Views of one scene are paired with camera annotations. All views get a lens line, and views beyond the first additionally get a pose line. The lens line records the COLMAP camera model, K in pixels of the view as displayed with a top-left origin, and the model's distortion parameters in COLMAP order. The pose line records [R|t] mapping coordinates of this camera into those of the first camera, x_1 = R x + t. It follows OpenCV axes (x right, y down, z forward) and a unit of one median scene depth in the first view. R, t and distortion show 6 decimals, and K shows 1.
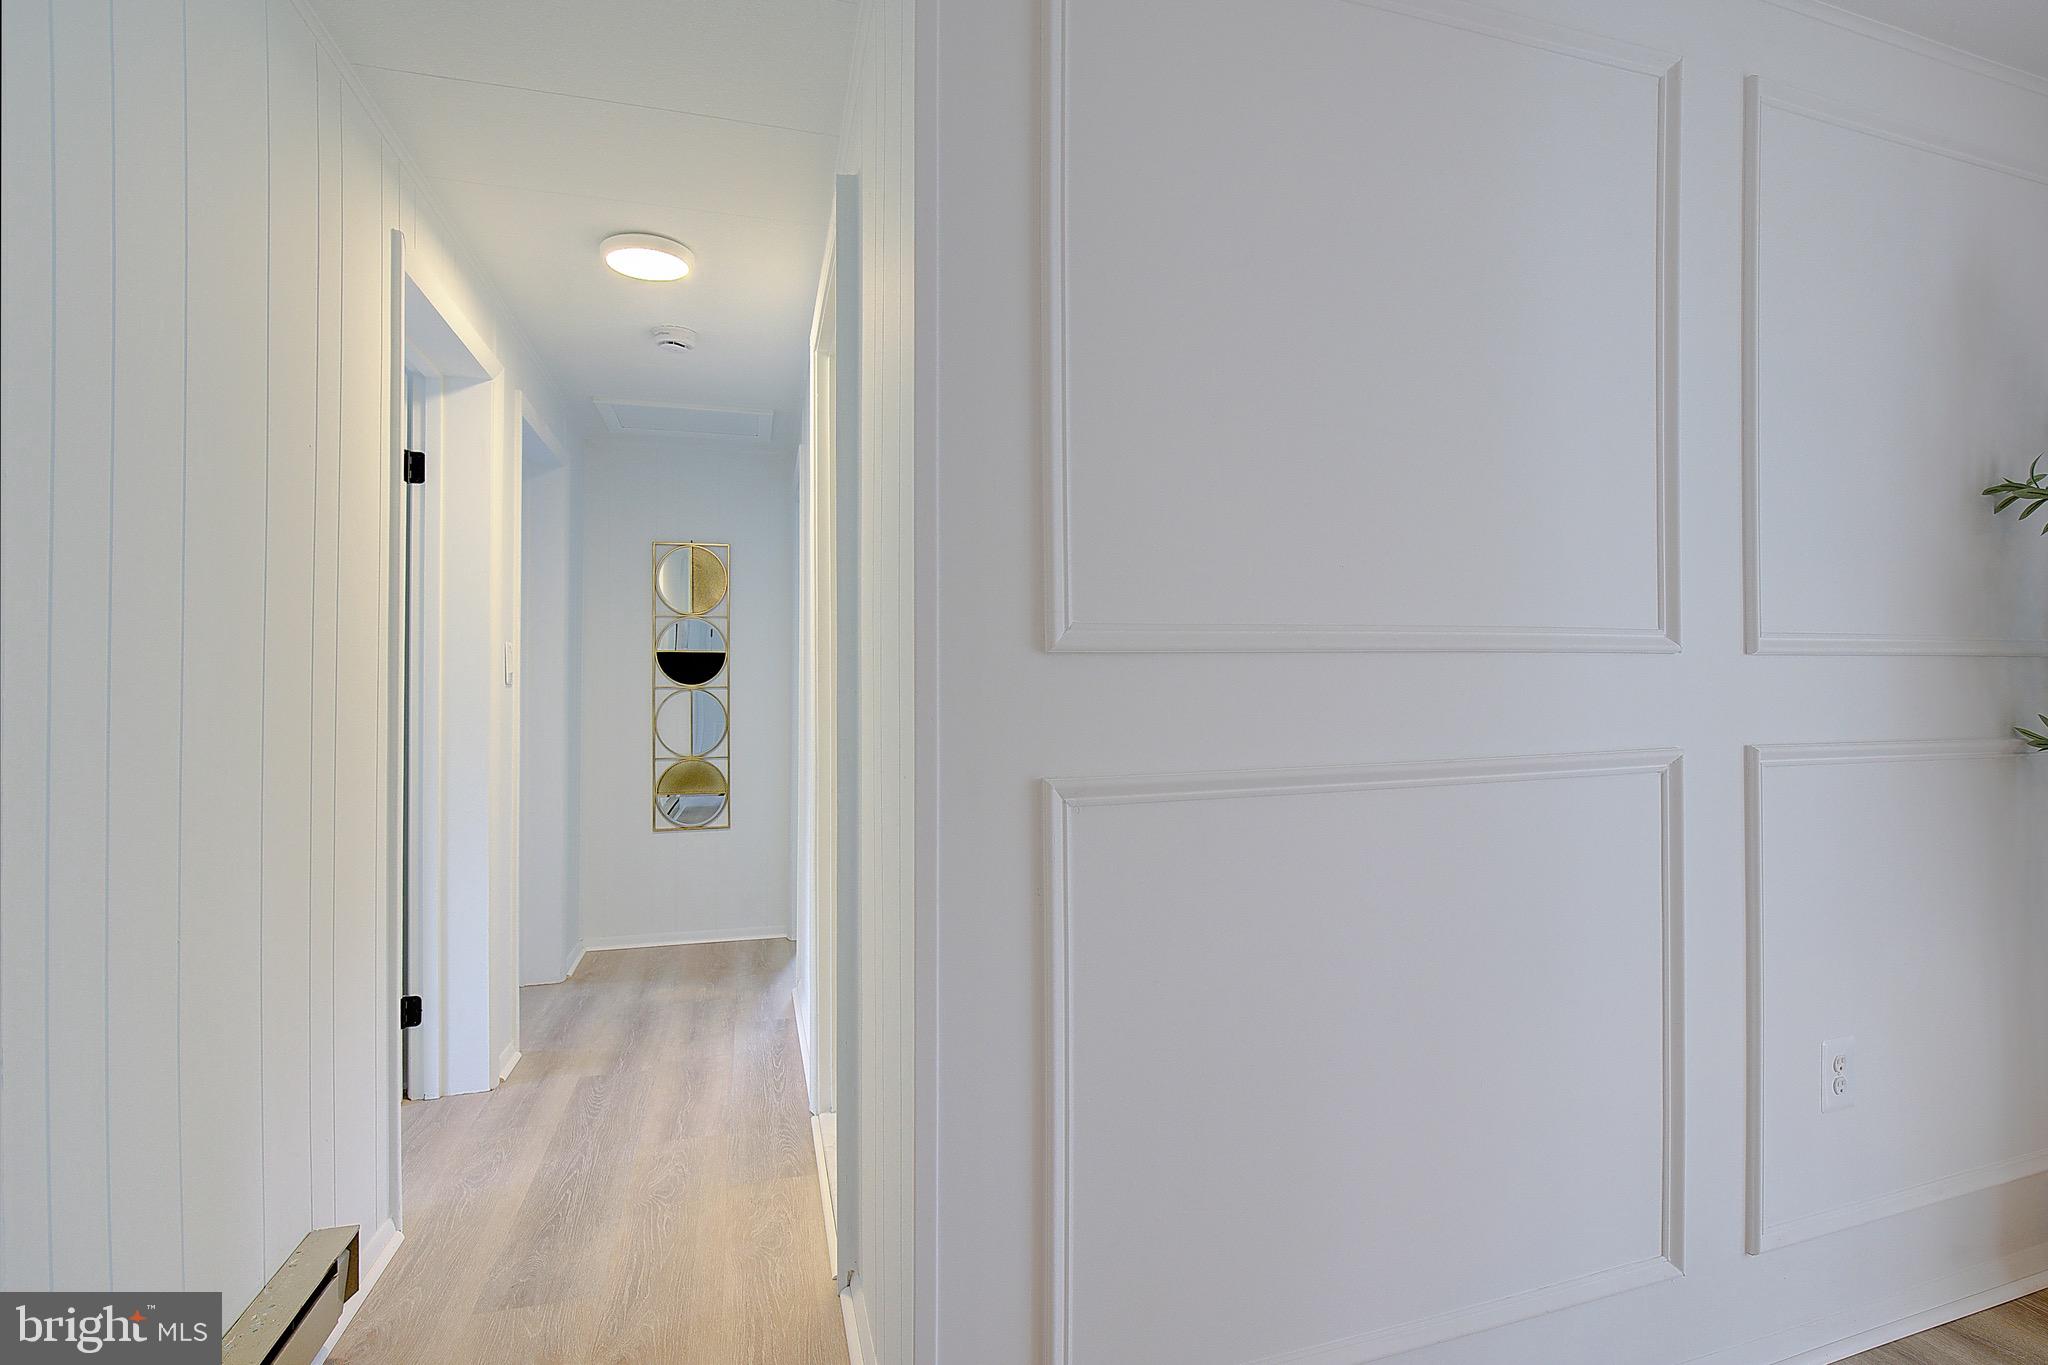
lens RADIAL K [[935.4, 0, 1028.3], [0, 935.4, 678.3], [0, 0, 1]] dist [-0.020058, 0.001986]
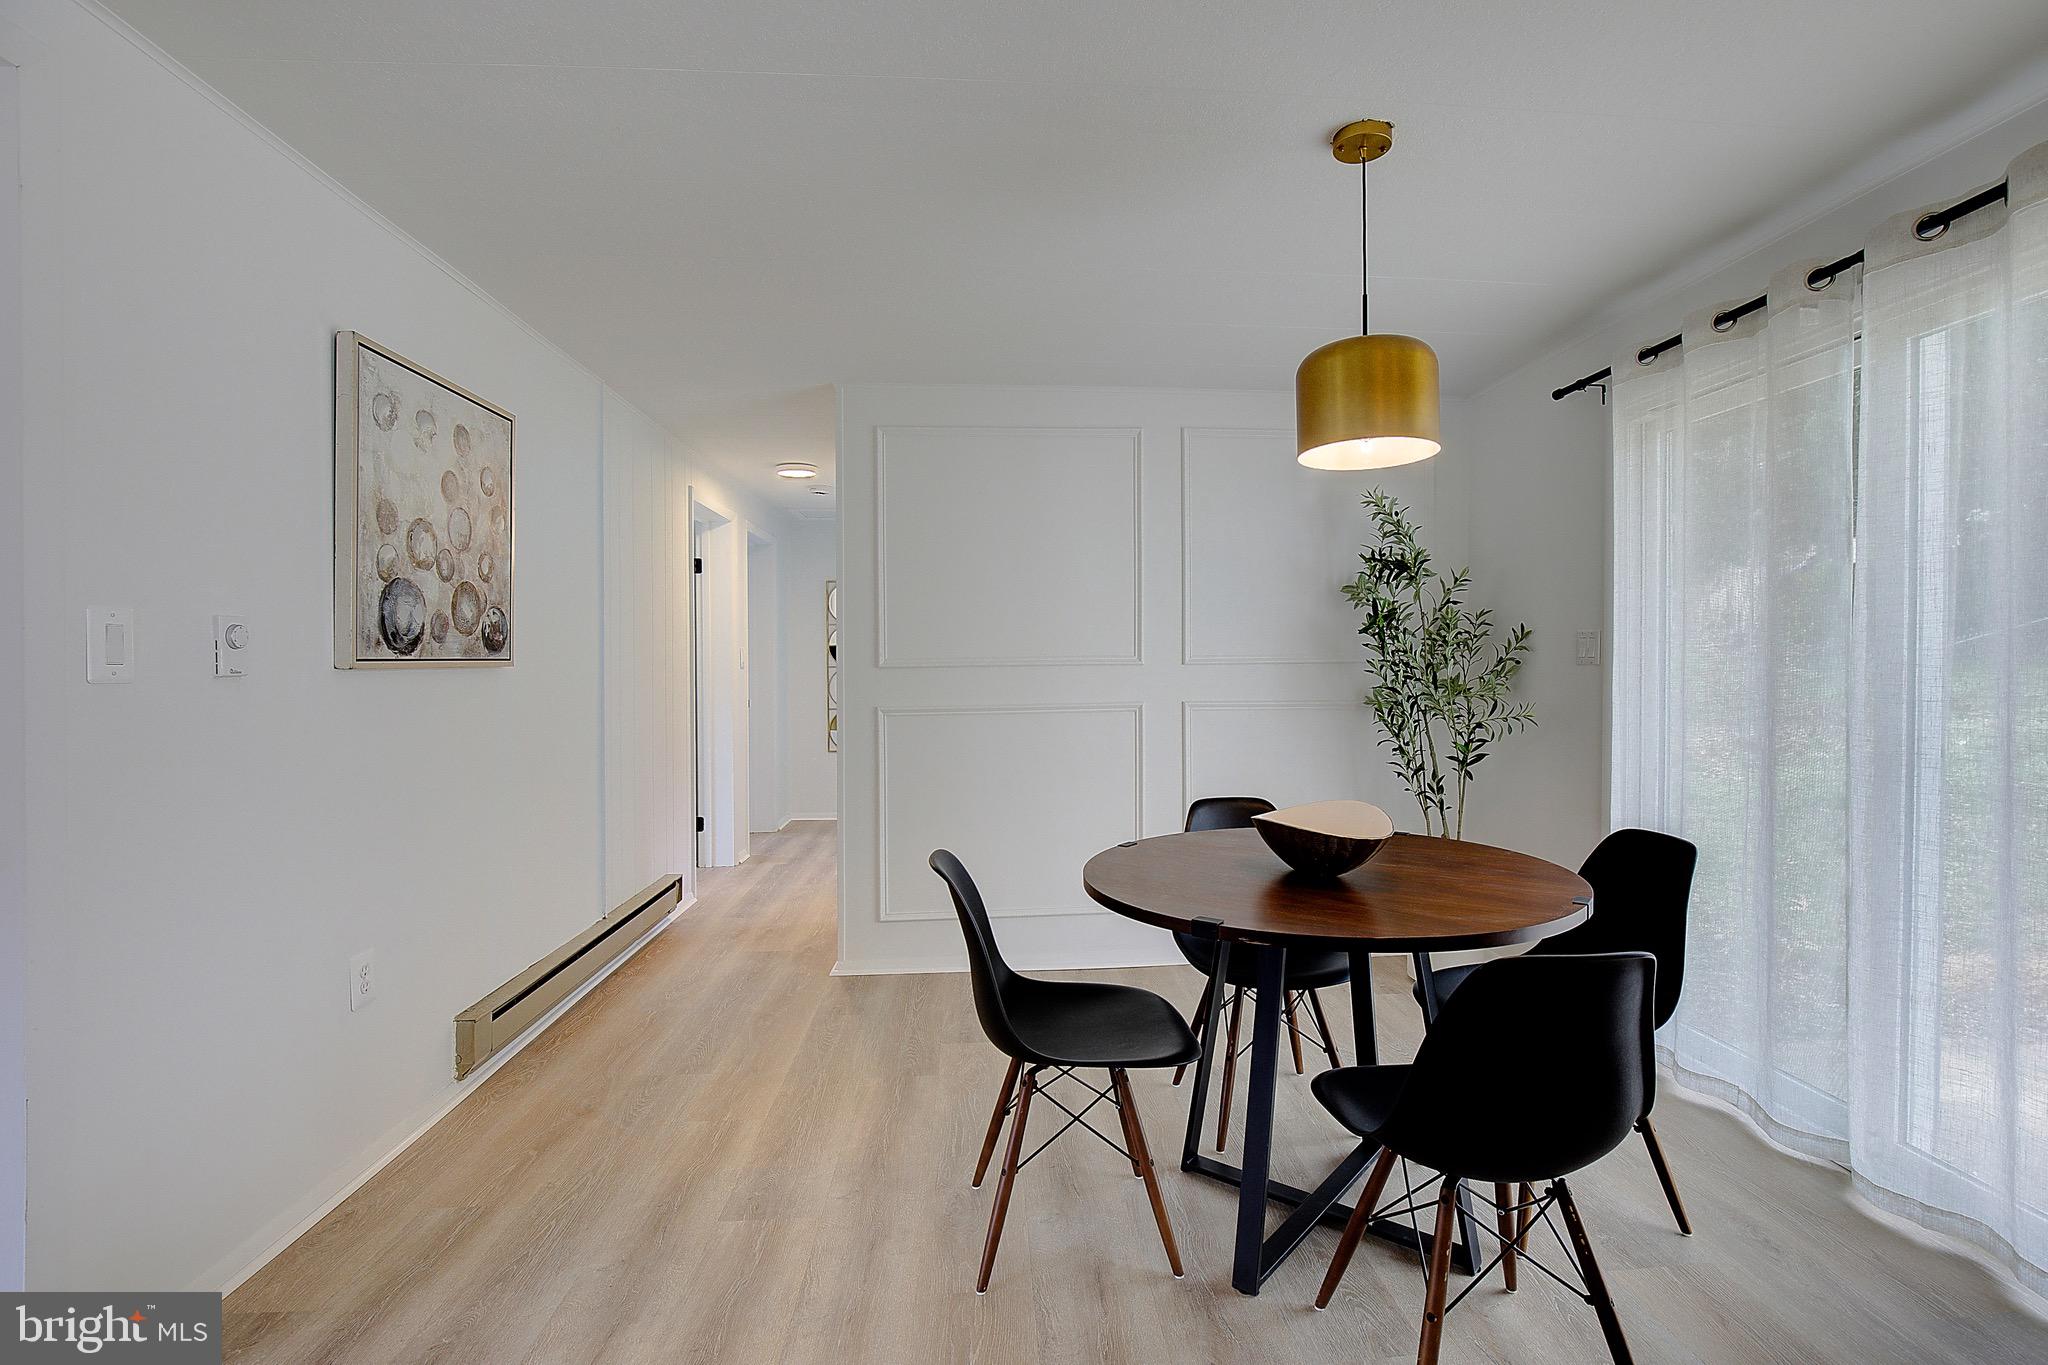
lens RADIAL K [[935.4, 0, 1068.8], [0, 935.4, 670.2], [0, 0, 1]] dist [-0.020058, 0.001986]
pose [[0.978883, 0.004177, -0.204381, 0.586857], [0.001483, 0.999620, 0.027532, -0.046272], [0.204418, -0.027254, 0.978504, -0.890815]]
